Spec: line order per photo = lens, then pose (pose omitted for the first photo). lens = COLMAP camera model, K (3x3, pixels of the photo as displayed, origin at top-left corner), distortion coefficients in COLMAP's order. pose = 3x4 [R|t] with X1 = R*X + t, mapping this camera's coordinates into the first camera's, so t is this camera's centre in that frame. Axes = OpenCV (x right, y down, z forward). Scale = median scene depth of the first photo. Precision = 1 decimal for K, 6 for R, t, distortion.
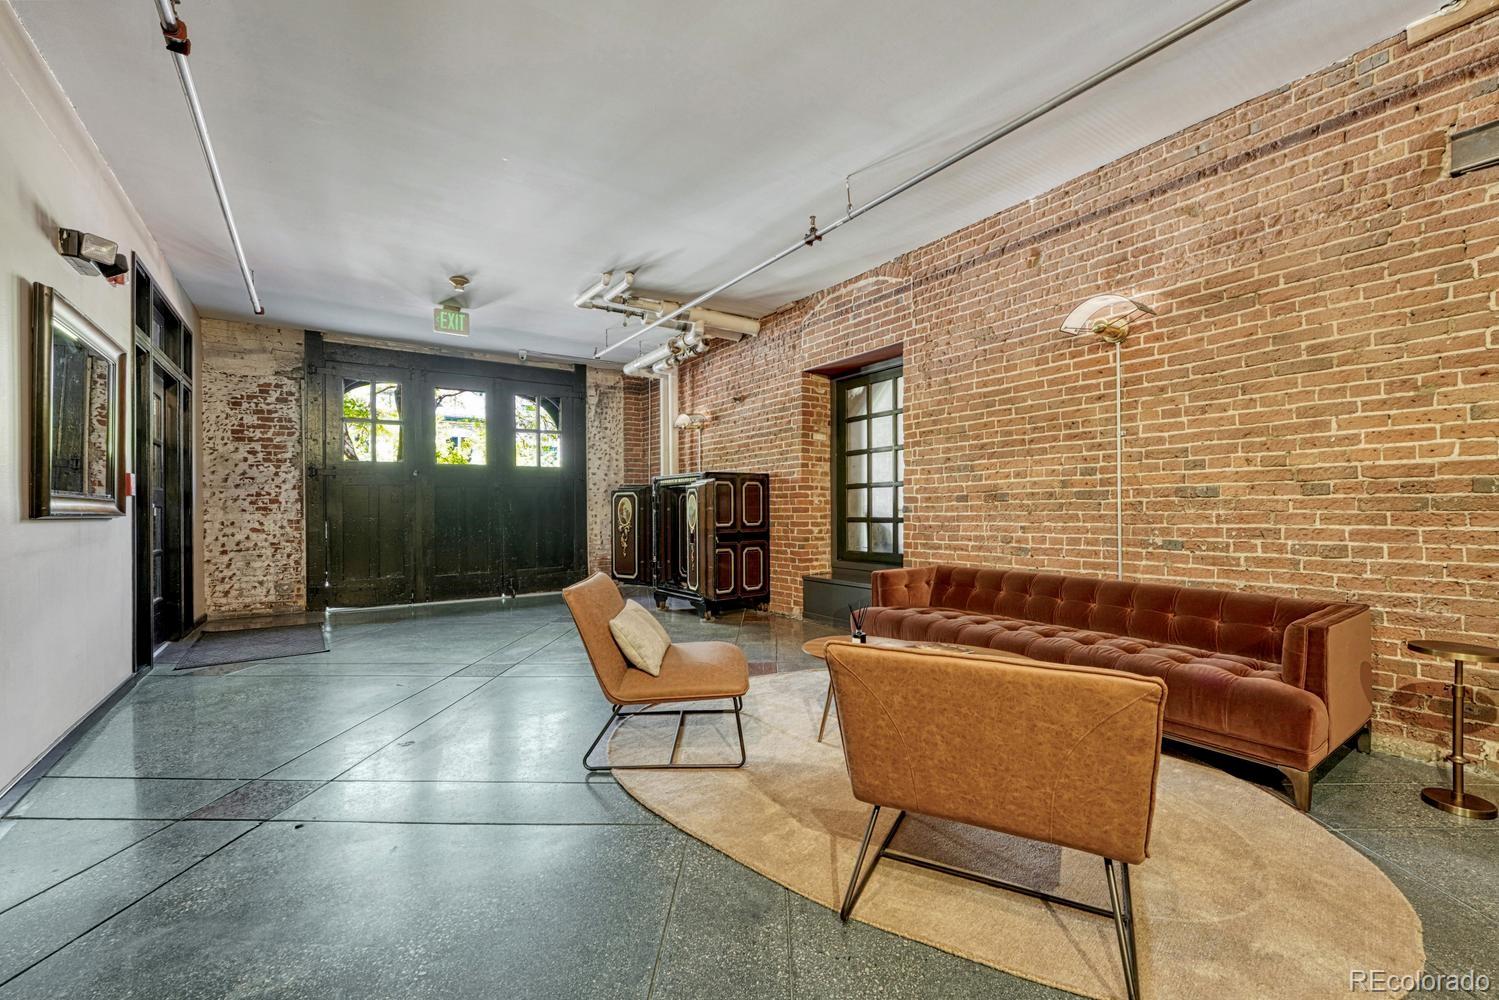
lens RADIAL K [[620.5, 0, 749.5], [0, 620.5, 500.0], [0, 0, 1]] dist [-0.001093, -0.000043]
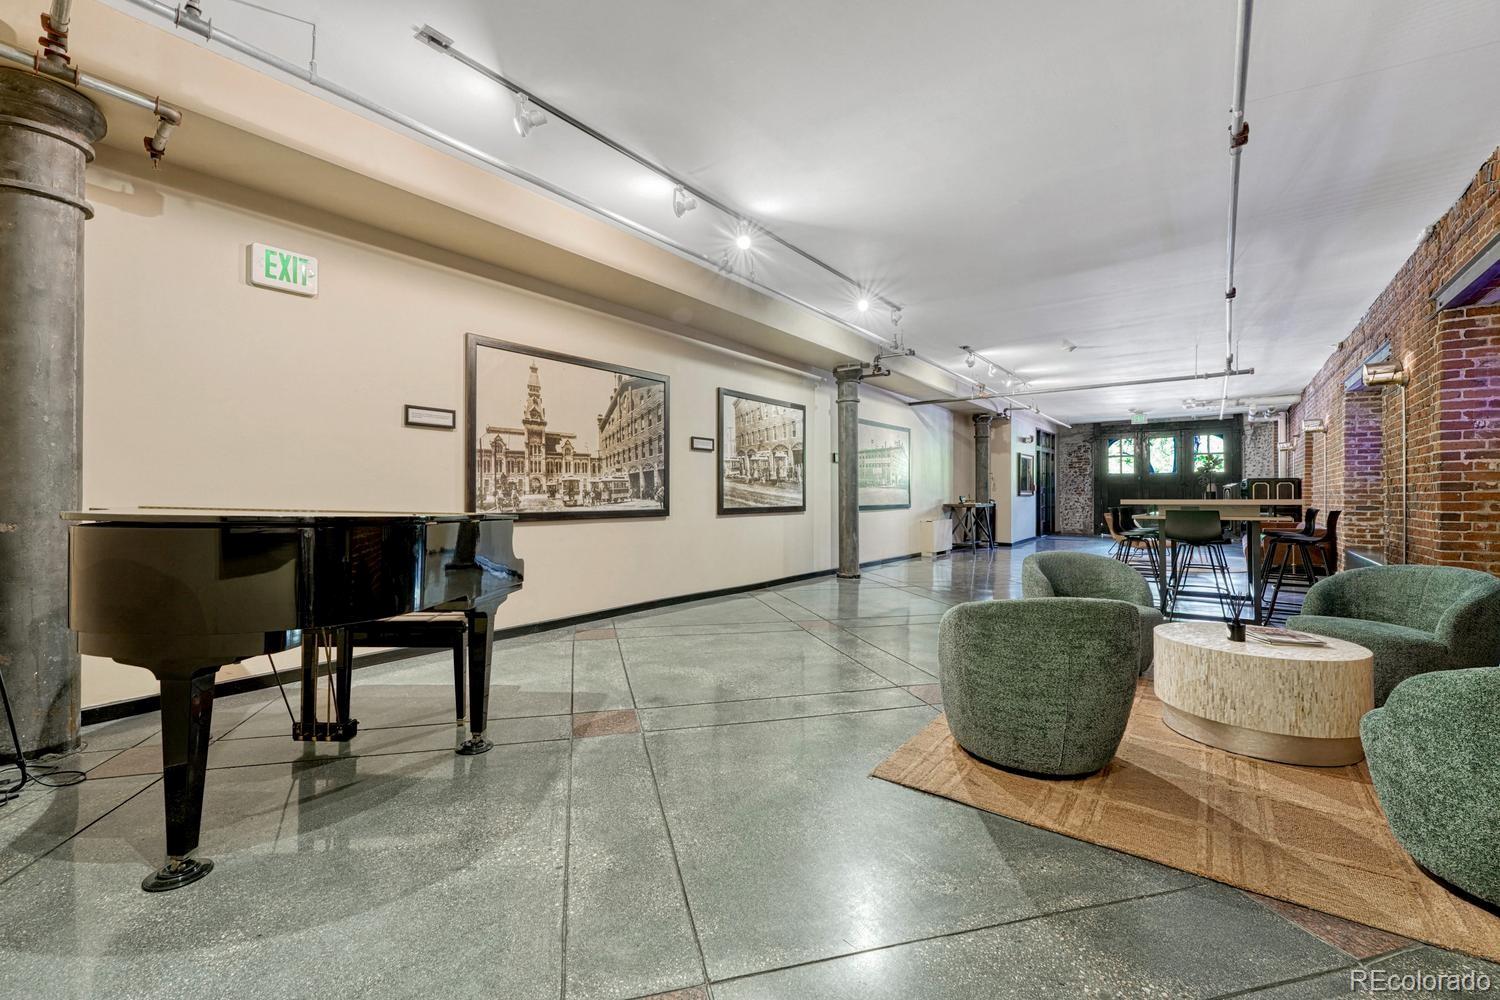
lens RADIAL K [[599.5, 0, 744.8], [0, 599.5, 494.2], [0, 0, 1]] dist [-0.001881, 0.000168]
pose [[0.298324, 0.012718, -0.954380, 1.216811], [0.006263, 0.999864, 0.015282, -0.030703], [0.954444, -0.010536, 0.298204, -1.108349]]
